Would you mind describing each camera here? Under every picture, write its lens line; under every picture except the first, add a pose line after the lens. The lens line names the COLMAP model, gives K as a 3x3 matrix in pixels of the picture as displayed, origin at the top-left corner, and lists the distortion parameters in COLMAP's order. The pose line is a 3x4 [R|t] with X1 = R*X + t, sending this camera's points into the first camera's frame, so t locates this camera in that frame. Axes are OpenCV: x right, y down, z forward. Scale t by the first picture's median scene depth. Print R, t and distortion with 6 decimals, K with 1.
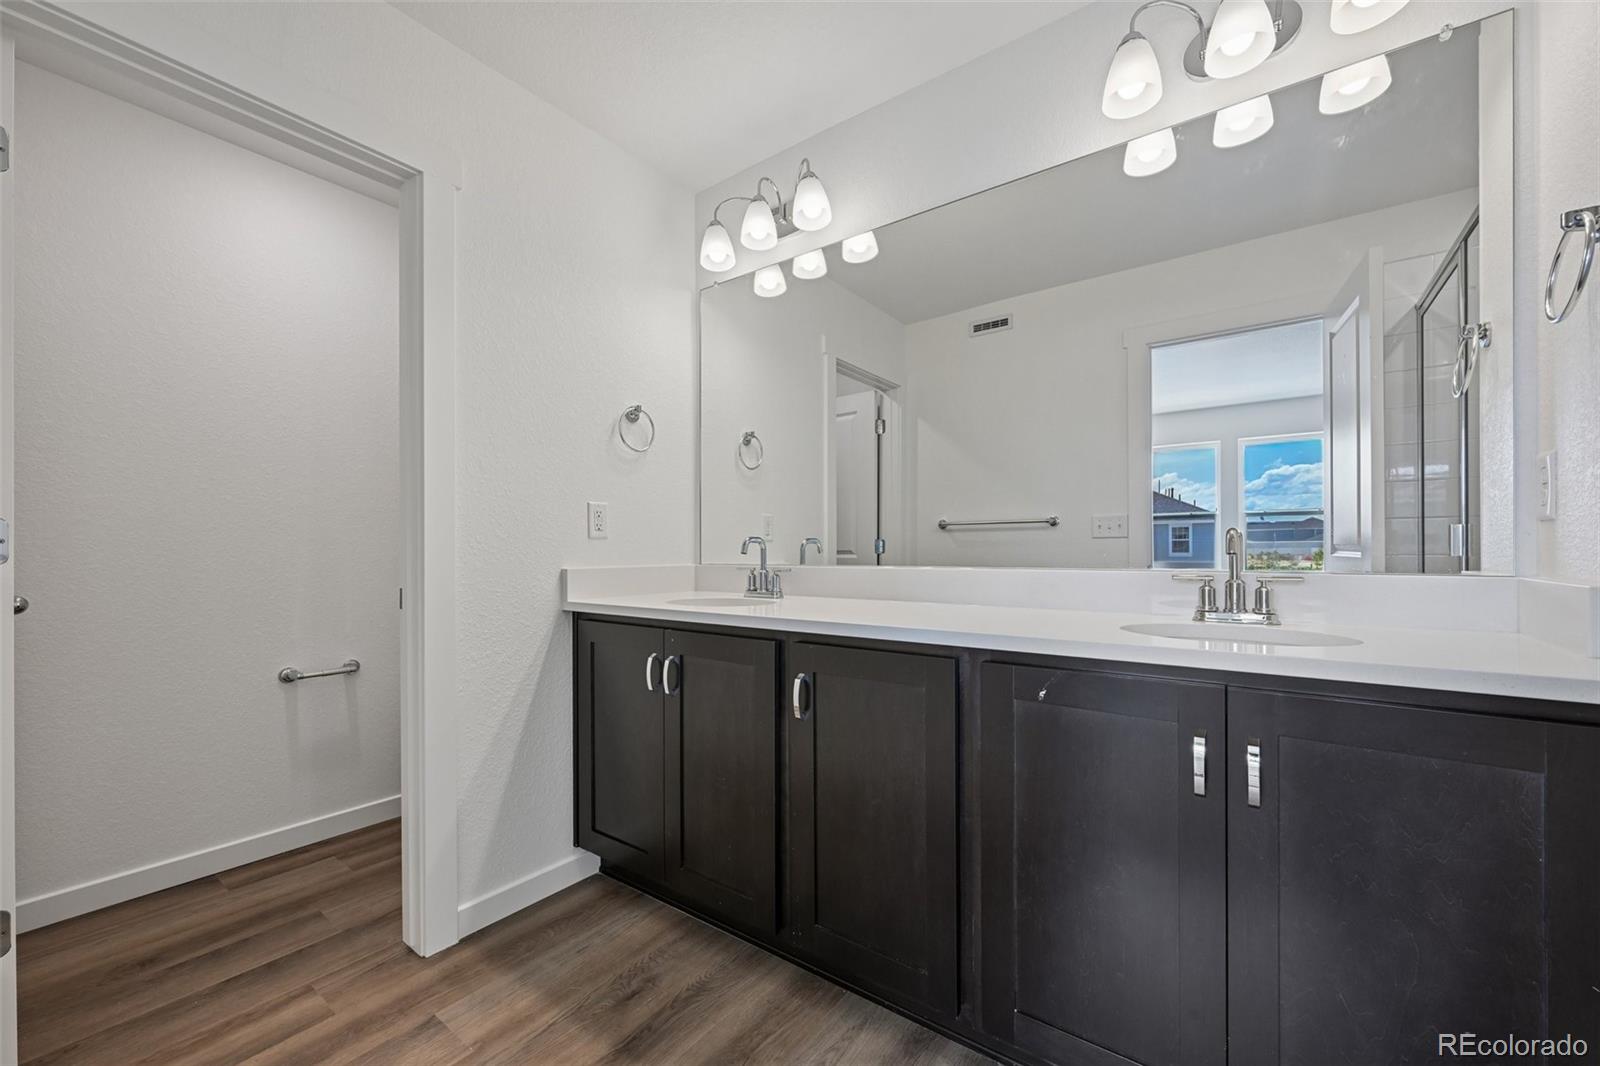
lens RADIAL K [[626.4, 0, 811.1], [0, 626.4, 542.9], [0, 0, 1]] dist [-0.002193, 0.000044]
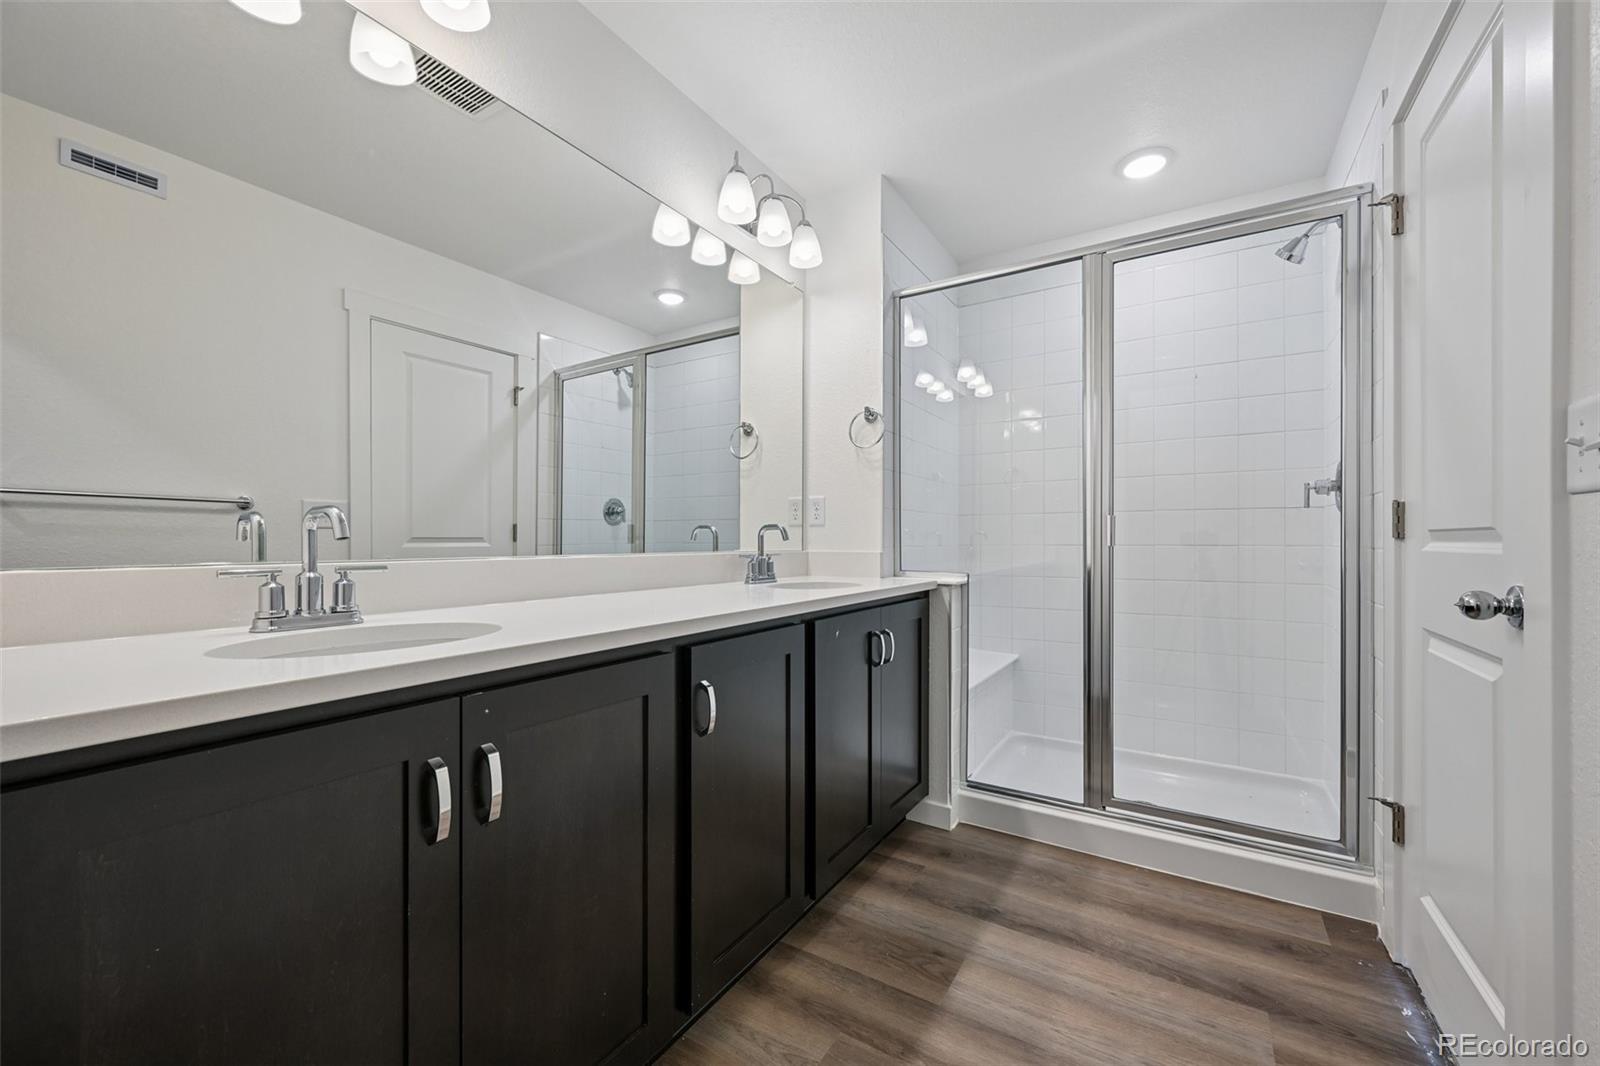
lens RADIAL K [[626.4, 0, 788.6], [0, 626.4, 541.0], [0, 0, 1]] dist [-0.002193, 0.000044]
pose [[-0.054539, 0.006037, 0.998493, -0.643594], [-0.006911, 0.999955, -0.006423, 0.019683], [-0.998488, -0.007251, -0.054495, 0.700383]]
